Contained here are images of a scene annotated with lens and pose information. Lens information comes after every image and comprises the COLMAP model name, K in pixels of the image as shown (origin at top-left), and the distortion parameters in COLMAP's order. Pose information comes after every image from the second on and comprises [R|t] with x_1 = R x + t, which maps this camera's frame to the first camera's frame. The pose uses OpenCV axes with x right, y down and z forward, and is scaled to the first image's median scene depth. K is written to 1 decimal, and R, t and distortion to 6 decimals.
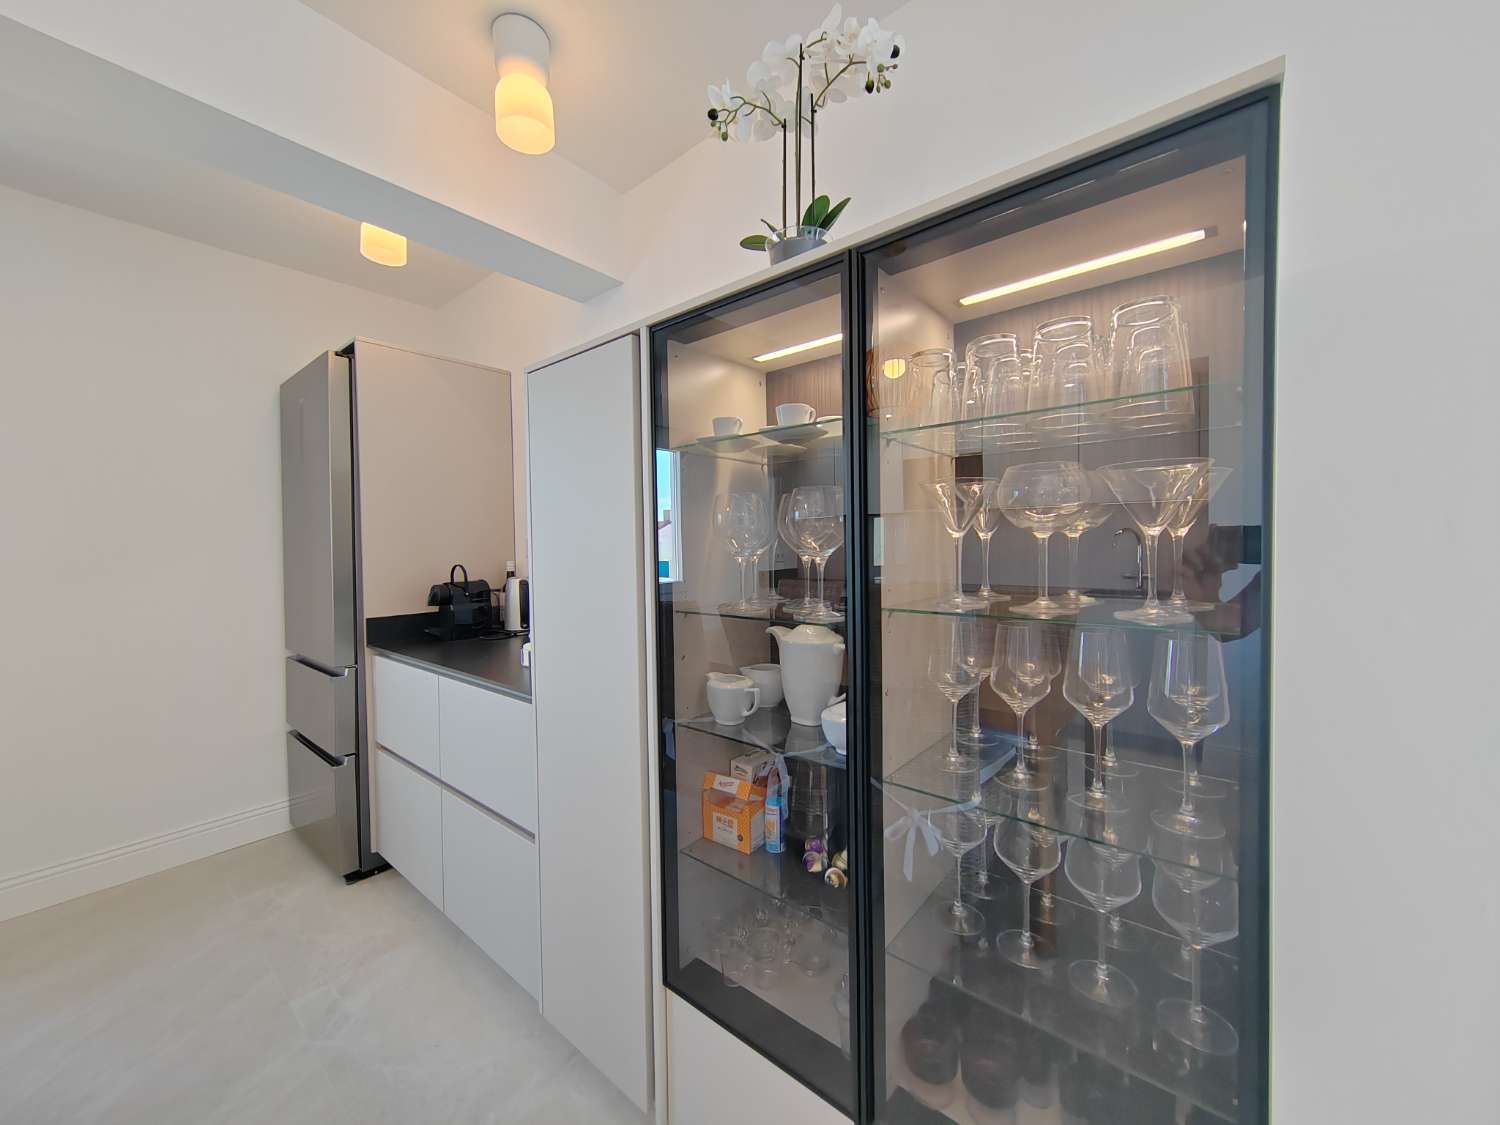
lens RADIAL K [[572.7, 0, 749.5], [0, 572.7, 559.5], [0, 0, 1]] dist [0.003519, 0.000302]
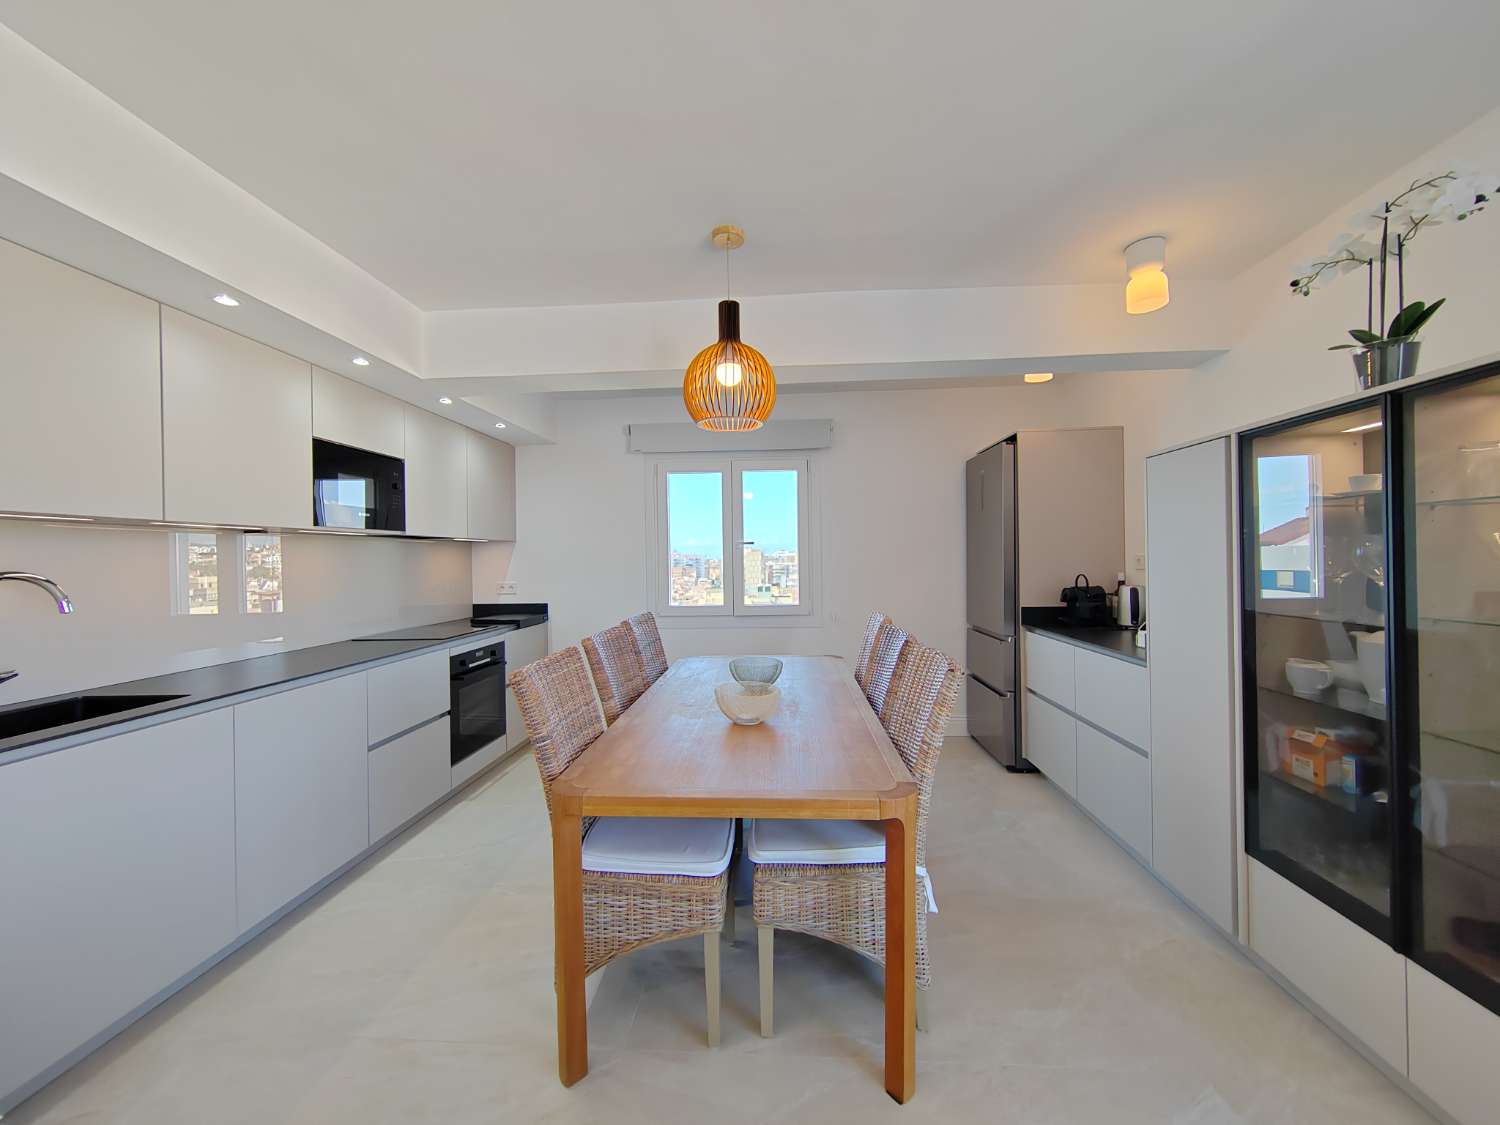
lens RADIAL K [[572.7, 0, 749.5], [0, 572.7, 559.5], [0, 0, 1]] dist [0.003519, 0.000302]
pose [[0.587904, 0.007421, -0.808897, 0.239195], [-0.012854, 0.999917, -0.000169, -0.026760], [0.808829, 0.010497, 0.587950, -0.770552]]
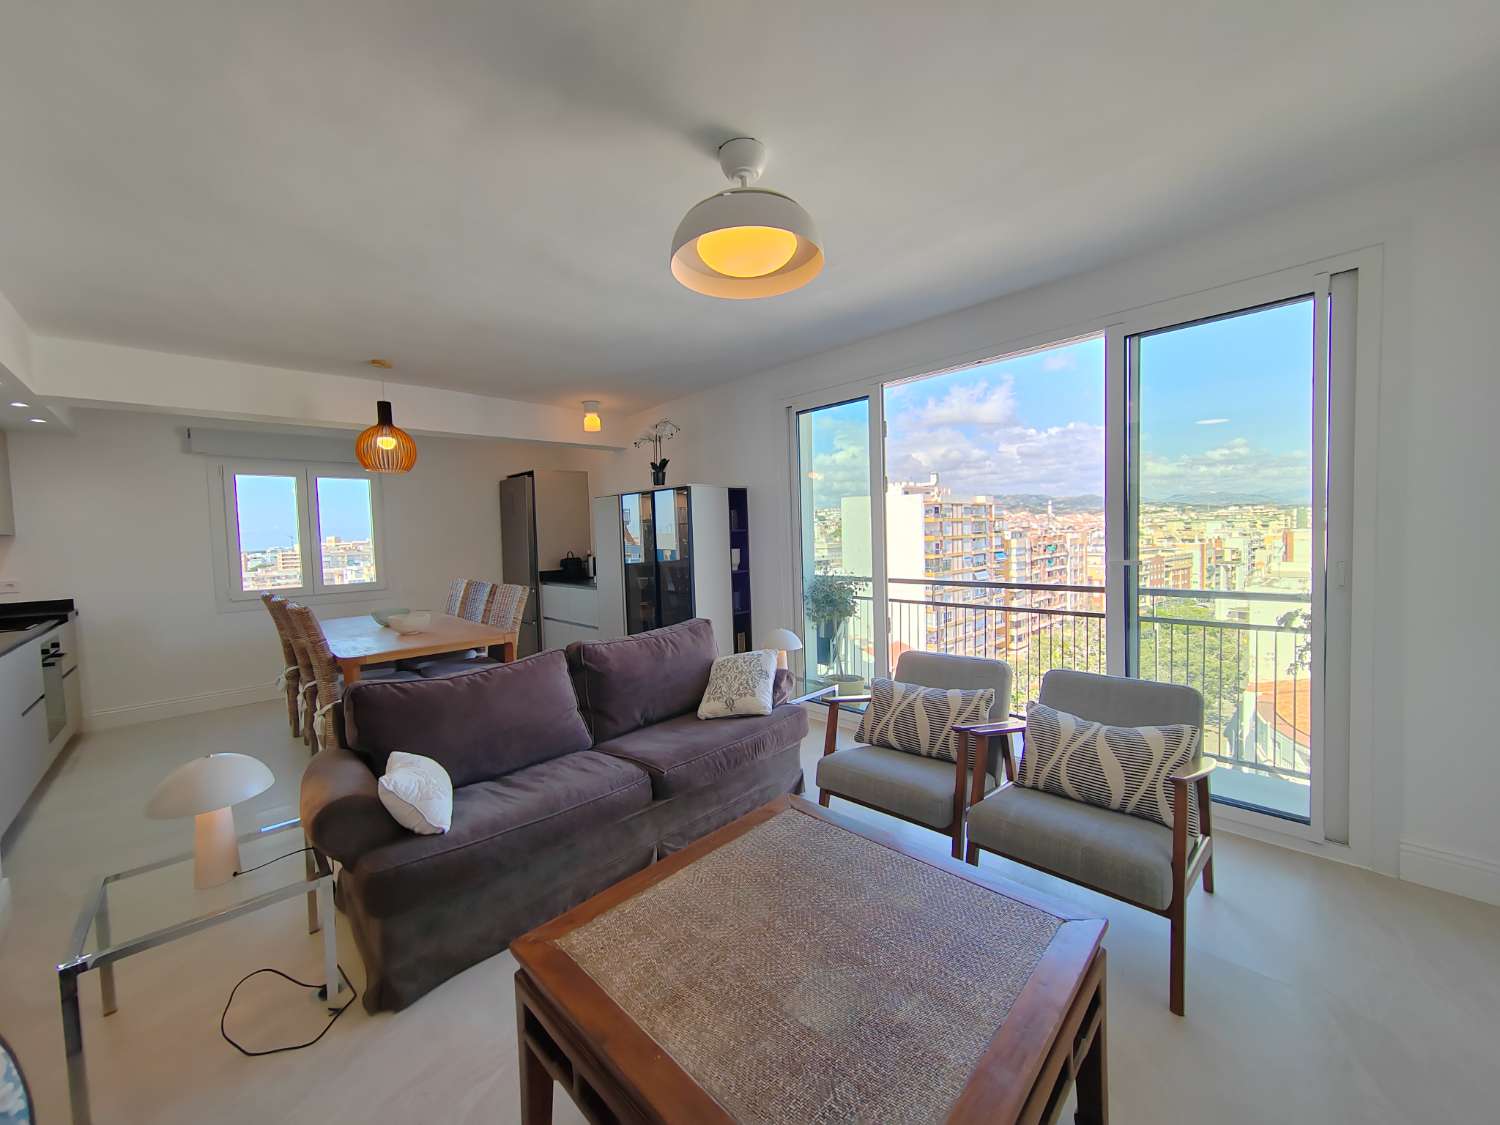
lens RADIAL K [[572.7, 0, 749.5], [0, 572.7, 559.5], [0, 0, 1]] dist [0.003519, 0.000302]
pose [[0.993527, -0.010018, -0.113154, 0.926490], [0.012914, 0.999607, 0.024888, -0.014250], [0.112861, -0.026188, 0.993266, -2.322066]]
